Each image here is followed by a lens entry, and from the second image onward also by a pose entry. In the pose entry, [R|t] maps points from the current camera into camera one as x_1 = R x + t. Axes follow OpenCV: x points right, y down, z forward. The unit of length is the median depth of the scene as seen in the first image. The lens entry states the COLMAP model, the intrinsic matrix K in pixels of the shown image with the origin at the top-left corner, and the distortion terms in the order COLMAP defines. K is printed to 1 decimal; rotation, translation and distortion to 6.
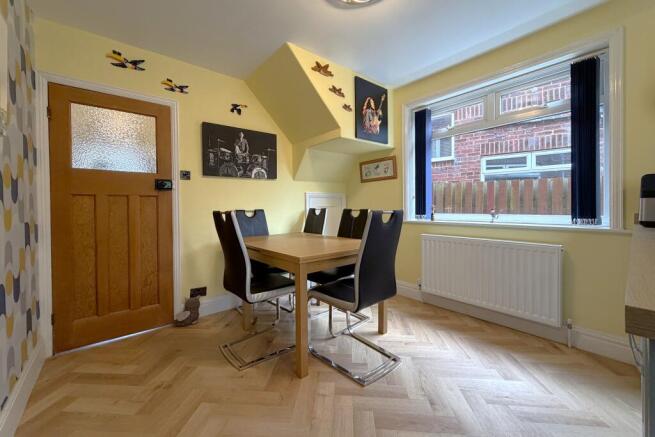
lens RADIAL K [[265.8, 0, 337.1], [0, 265.8, 209.1], [0, 0, 1]] dist [-0.004306, -0.000289]
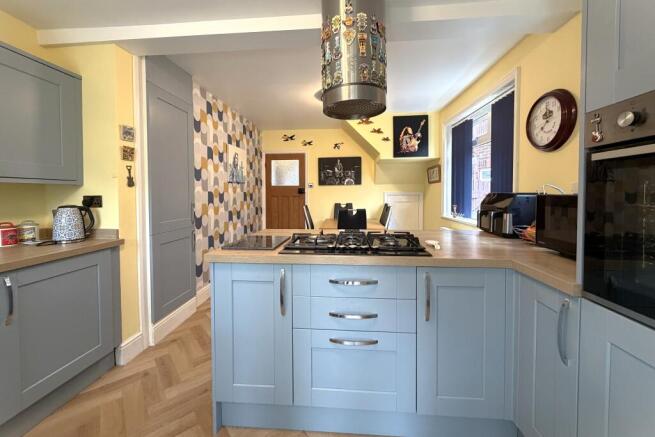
lens RADIAL K [[265.8, 0, 324.2], [0, 265.8, 197.8], [0, 0, 1]] dist [-0.004306, -0.000289]
pose [[0.695119, 0.025164, -0.718454, 0.872168], [-0.012063, 0.999655, 0.023342, -0.075946], [0.718793, -0.007558, 0.695183, -0.307522]]
